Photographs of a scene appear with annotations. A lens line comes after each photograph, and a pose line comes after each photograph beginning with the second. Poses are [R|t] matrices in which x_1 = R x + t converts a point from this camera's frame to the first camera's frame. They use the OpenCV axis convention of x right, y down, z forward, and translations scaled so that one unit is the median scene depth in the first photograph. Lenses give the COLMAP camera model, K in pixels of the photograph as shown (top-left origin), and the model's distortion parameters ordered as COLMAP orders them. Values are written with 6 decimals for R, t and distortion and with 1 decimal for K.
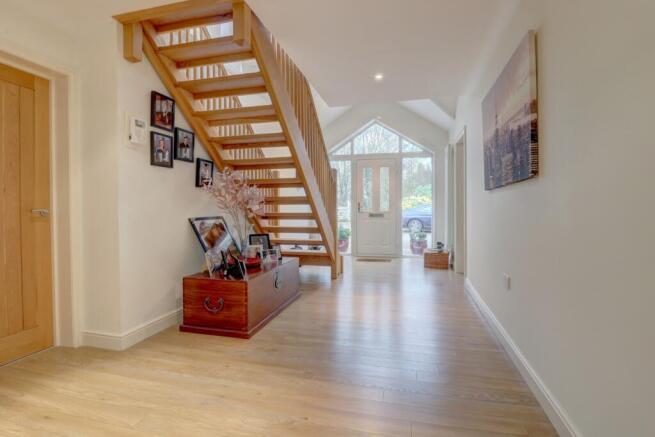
lens RADIAL K [[315.3, 0, 331.5], [0, 315.3, 212.2], [0, 0, 1]] dist [-0.014151, -0.001968]
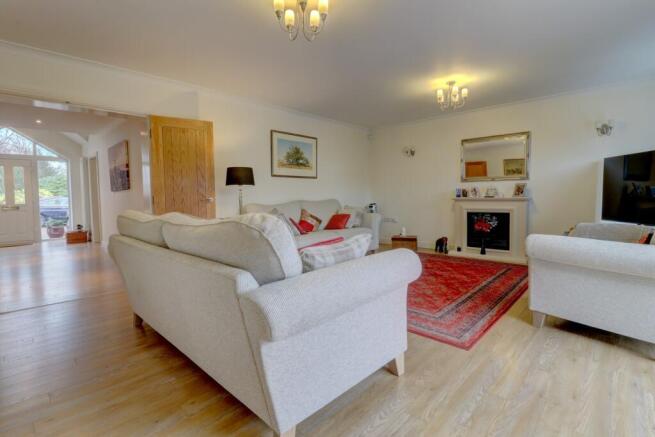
lens RADIAL K [[315.3, 0, 329.2], [0, 315.3, 212.6], [0, 0, 1]] dist [-0.014151, -0.001968]
pose [[0.492511, -0.045124, 0.869135, -0.335025], [0.023810, 0.998980, 0.038373, 0.013859], [-0.869980, 0.001795, 0.493083, -0.705466]]
